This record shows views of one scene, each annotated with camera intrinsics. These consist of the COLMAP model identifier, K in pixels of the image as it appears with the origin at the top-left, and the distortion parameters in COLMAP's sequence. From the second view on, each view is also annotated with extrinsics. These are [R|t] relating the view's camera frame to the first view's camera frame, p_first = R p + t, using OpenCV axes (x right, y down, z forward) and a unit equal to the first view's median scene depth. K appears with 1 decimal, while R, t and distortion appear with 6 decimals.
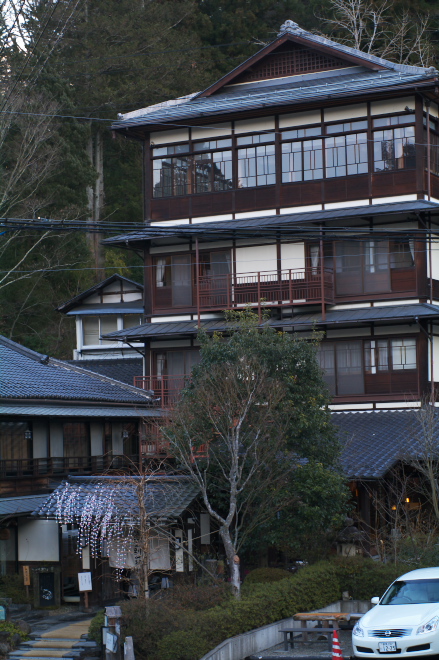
lens RADIAL K [[1572.3, 0, 219.5], [0, 1572.3, 330.0], [0, 0, 1]] dist [0.038596, -0.400060]
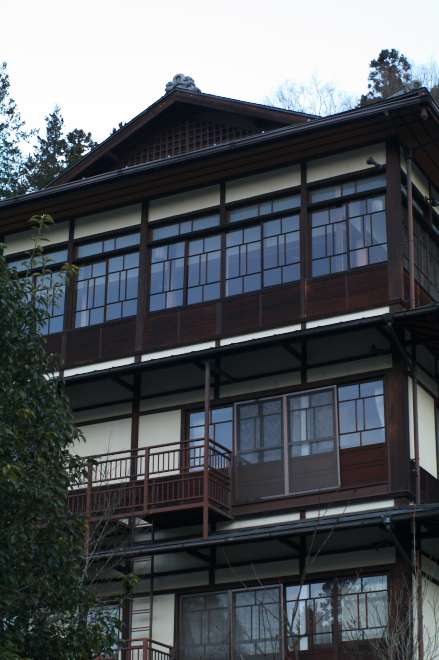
lens RADIAL K [[1572.3, 0, 219.5], [0, 1572.3, 330.0], [0, 0, 1]] dist [0.038596, -0.400060]
pose [[0.999249, 0.038483, 0.004503, 0.063471], [-0.034732, 0.941168, -0.336149, 0.101046], [-0.017174, 0.335741, 0.941798, 0.483433]]
